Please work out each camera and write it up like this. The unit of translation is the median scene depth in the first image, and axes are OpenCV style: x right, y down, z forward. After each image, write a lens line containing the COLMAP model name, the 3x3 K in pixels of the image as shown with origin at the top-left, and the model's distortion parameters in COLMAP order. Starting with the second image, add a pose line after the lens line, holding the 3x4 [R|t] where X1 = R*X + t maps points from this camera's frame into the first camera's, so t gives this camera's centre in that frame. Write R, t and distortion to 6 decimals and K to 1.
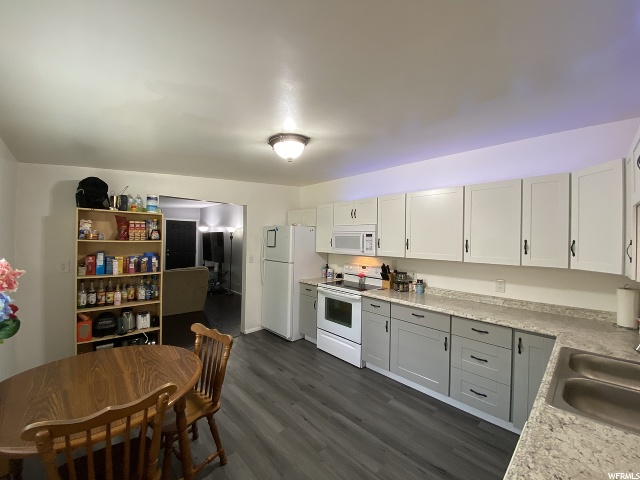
lens RADIAL K [[259.8, 0, 318.2], [0, 259.8, 236.4], [0, 0, 1]] dist [0.002264, -0.001372]
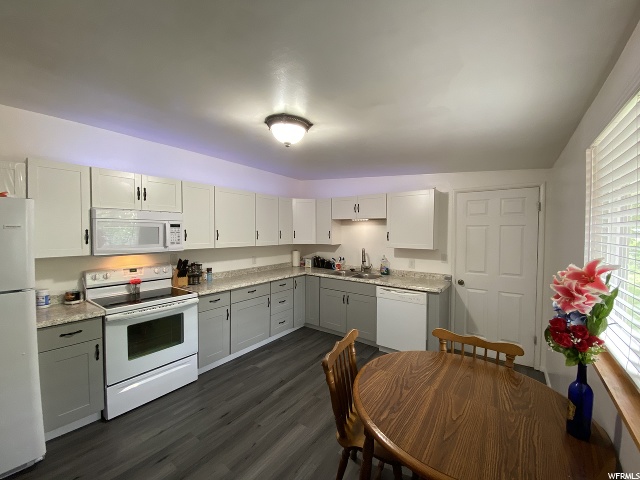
lens RADIAL K [[259.8, 0, 319.5], [0, 259.8, 240.1], [0, 0, 1]] dist [0.002264, -0.001372]
pose [[-0.174010, -0.047262, 0.983609, -0.869019], [-0.007304, 0.998882, 0.046704, -0.001297], [-0.984717, 0.000942, -0.174161, 0.883836]]
